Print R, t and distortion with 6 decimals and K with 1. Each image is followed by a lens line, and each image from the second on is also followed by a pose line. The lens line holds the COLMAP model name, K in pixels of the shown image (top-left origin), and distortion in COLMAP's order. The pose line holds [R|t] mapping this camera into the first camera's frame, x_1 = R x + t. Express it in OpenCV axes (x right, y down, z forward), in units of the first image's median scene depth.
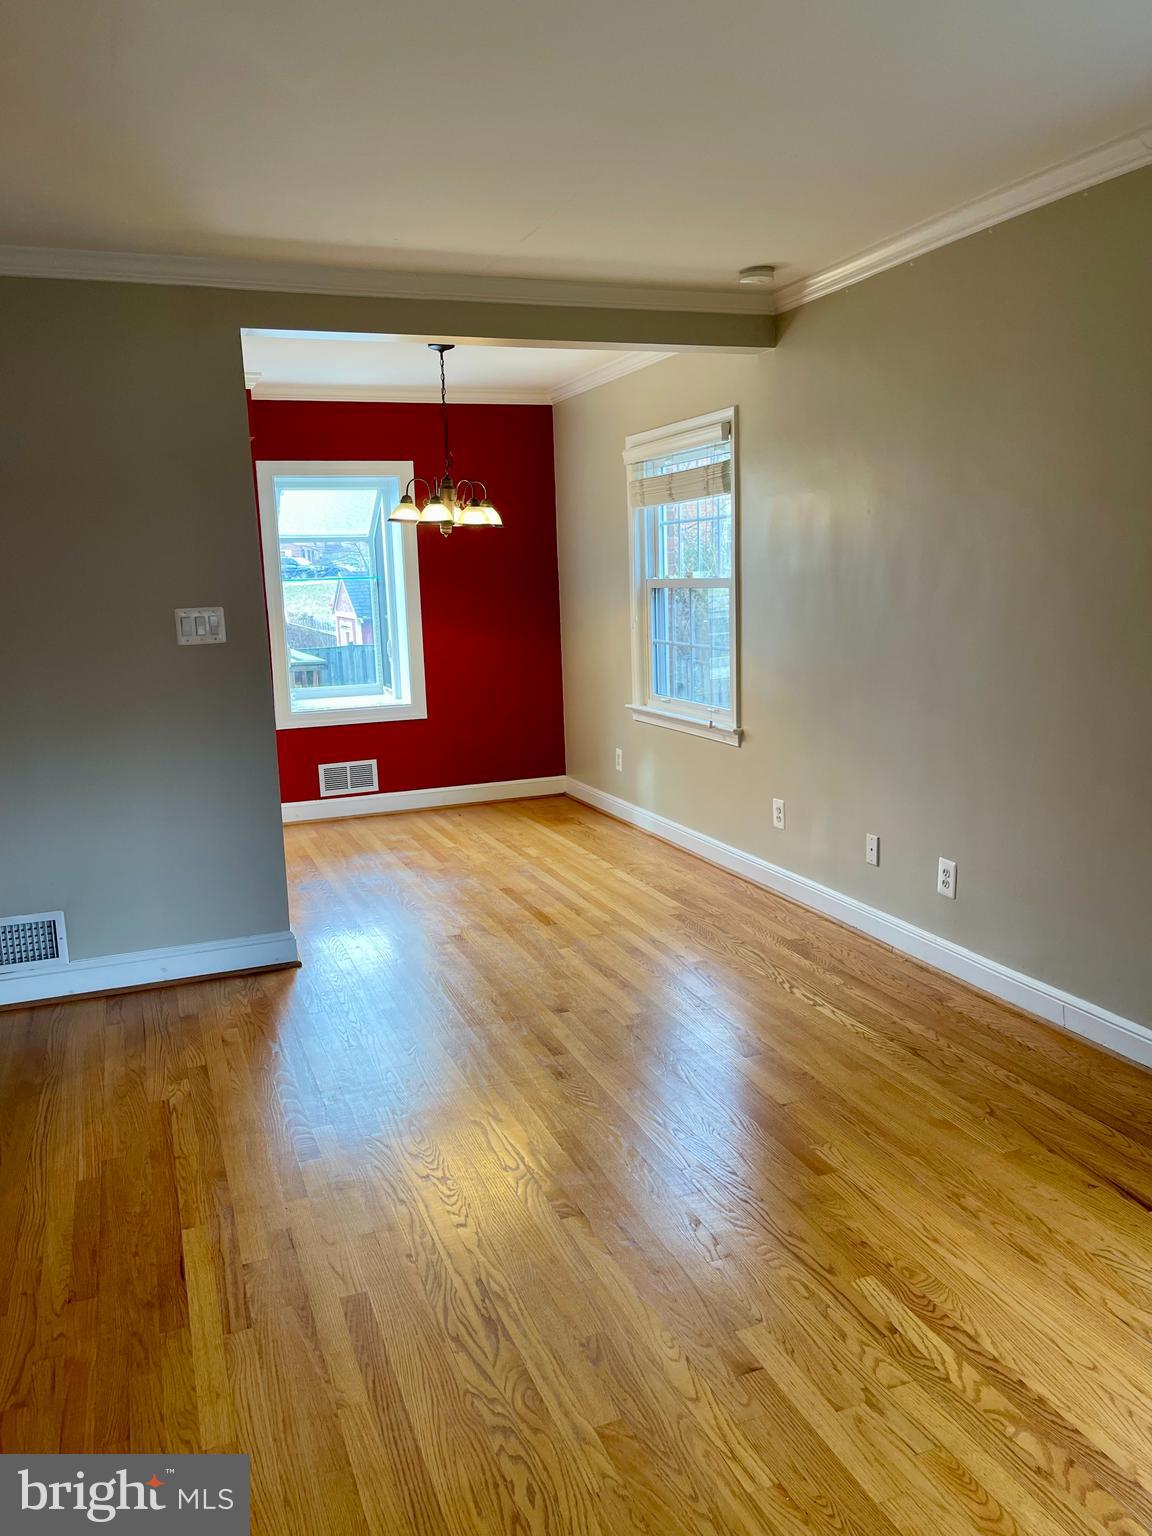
lens RADIAL K [[1162.6, 0, 582.3], [0, 1162.6, 778.7], [0, 0, 1]] dist [0.065179, -0.081013]
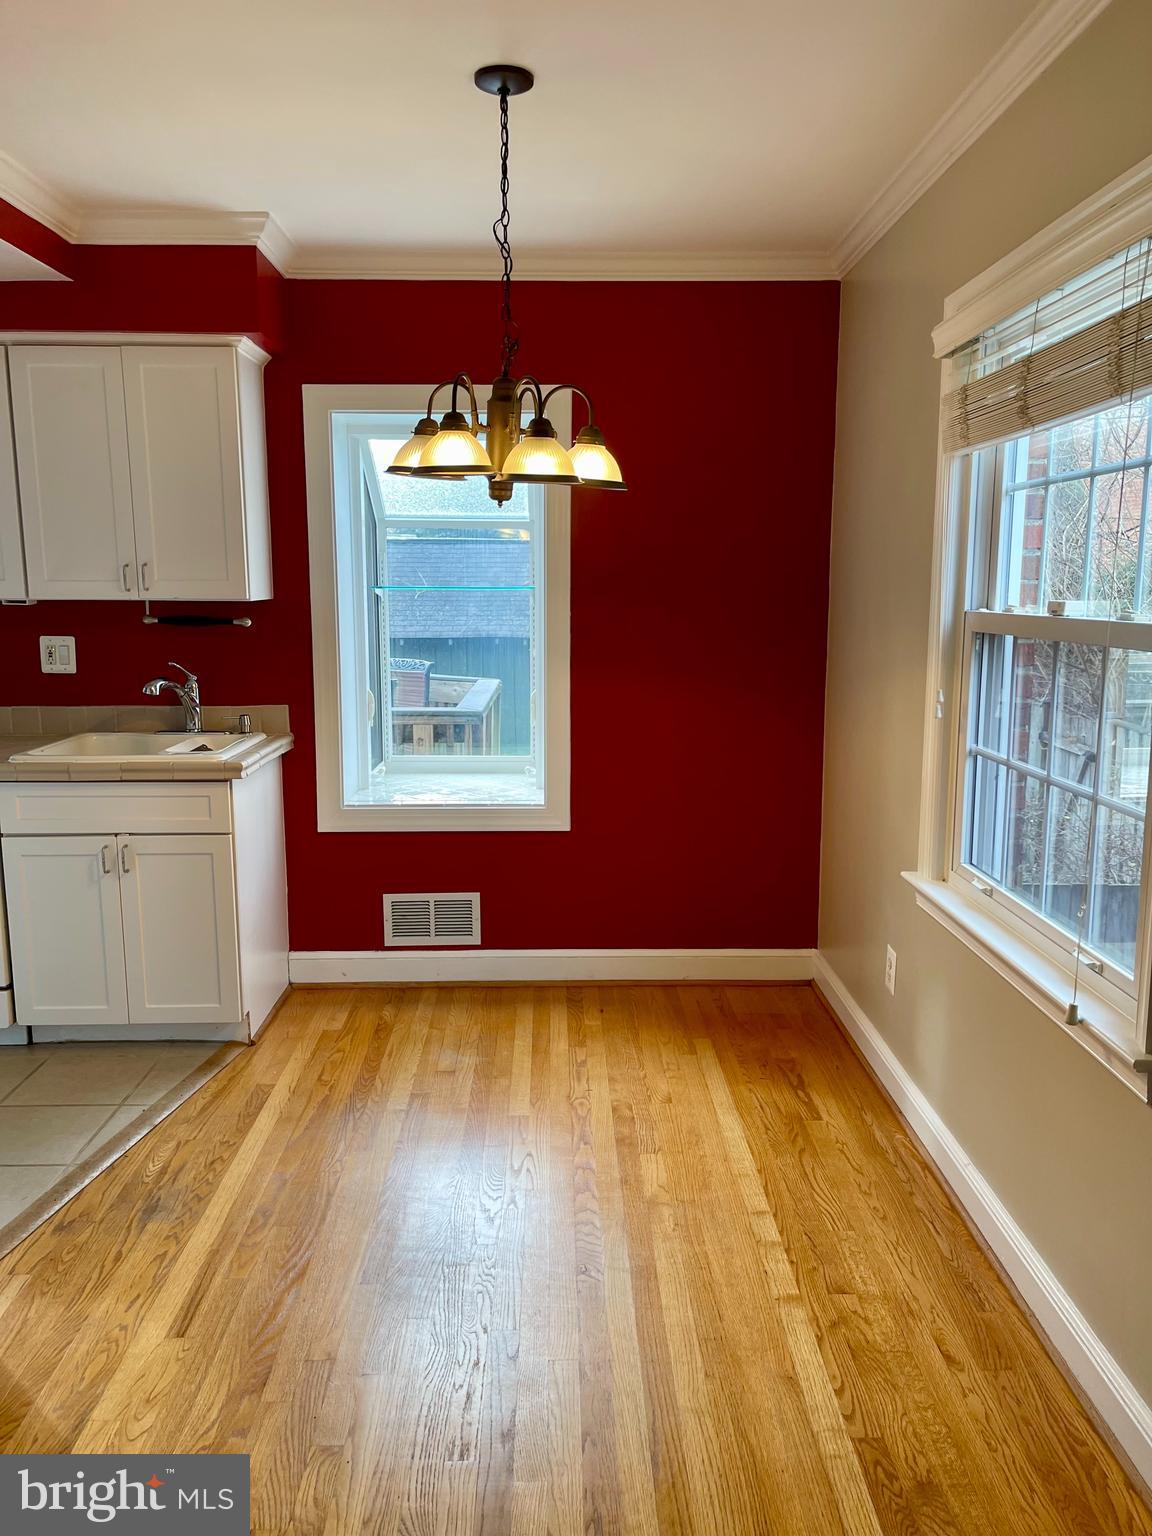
lens RADIAL K [[1162.6, 0, 582.3], [0, 1162.6, 778.7], [0, 0, 1]] dist [0.065179, -0.081013]
pose [[0.939696, 0.089530, -0.330086, 0.064502], [-0.090141, 0.995838, 0.013488, -0.089821], [0.329919, 0.017080, 0.943855, 0.472236]]
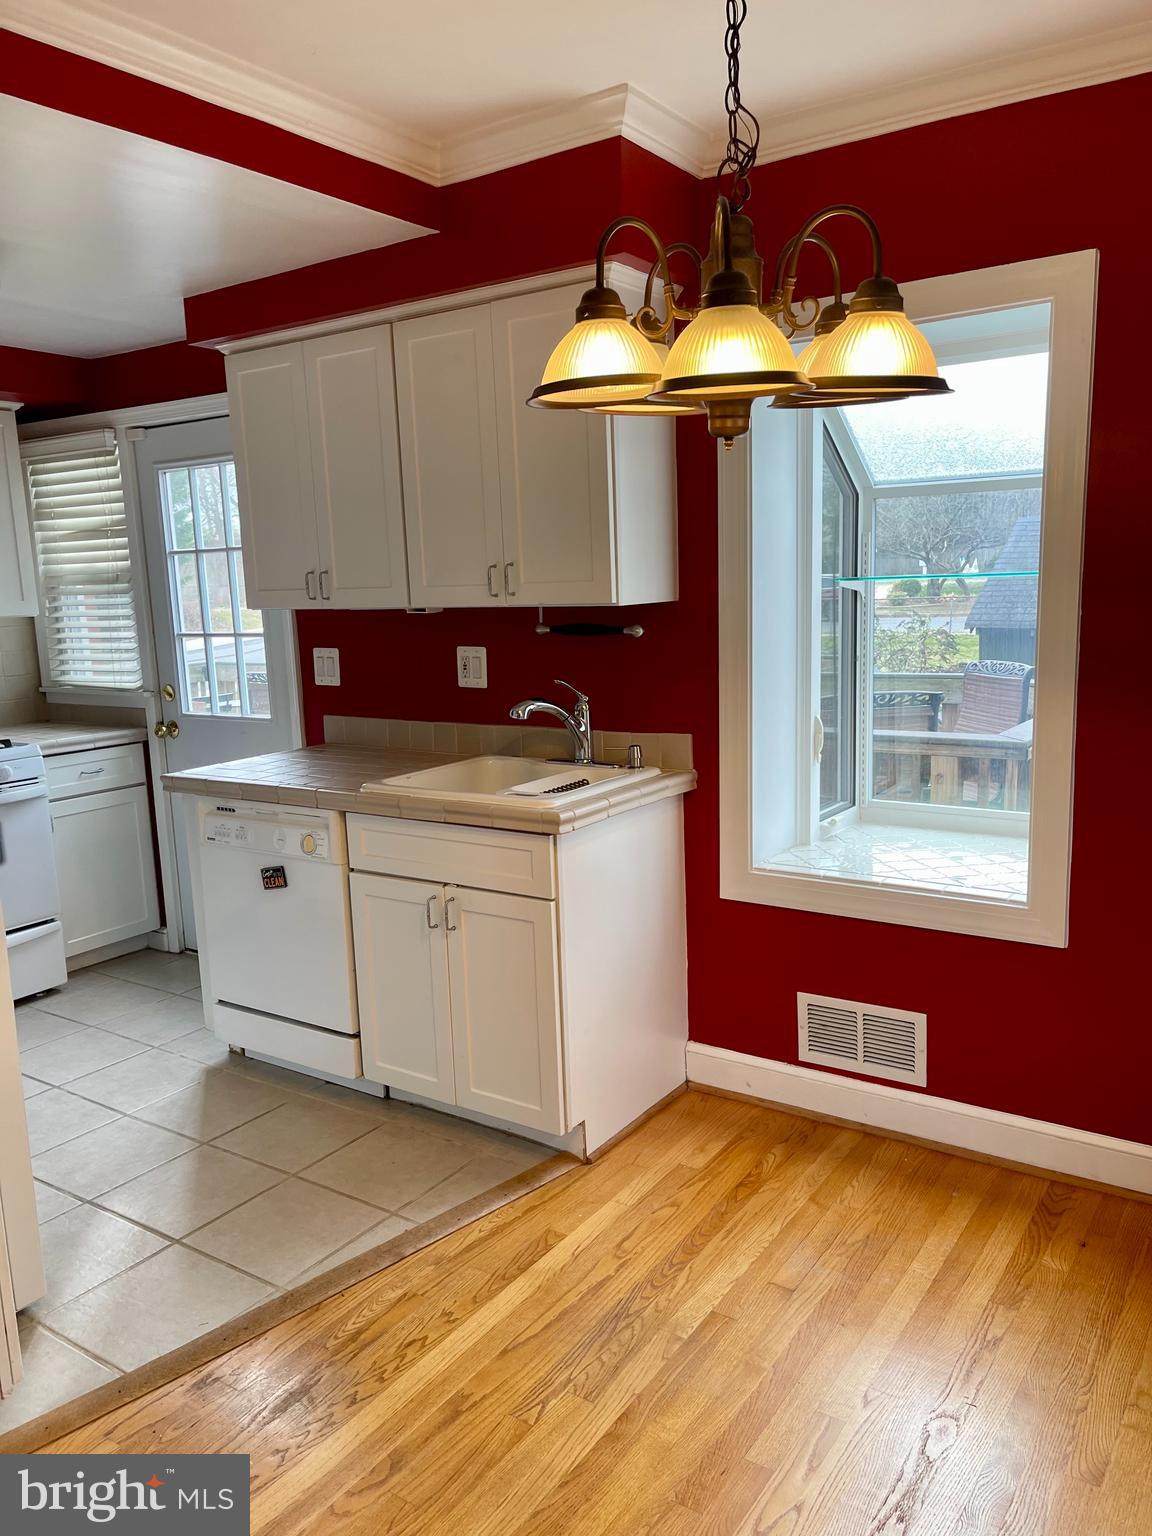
lens RADIAL K [[1162.6, 0, 582.3], [0, 1162.6, 778.7], [0, 0, 1]] dist [0.065179, -0.081013]
pose [[0.570427, 0.152187, -0.807126, 0.078568], [-0.128959, 0.987091, 0.094979, -0.126808], [0.811161, 0.049908, 0.582689, 0.676220]]
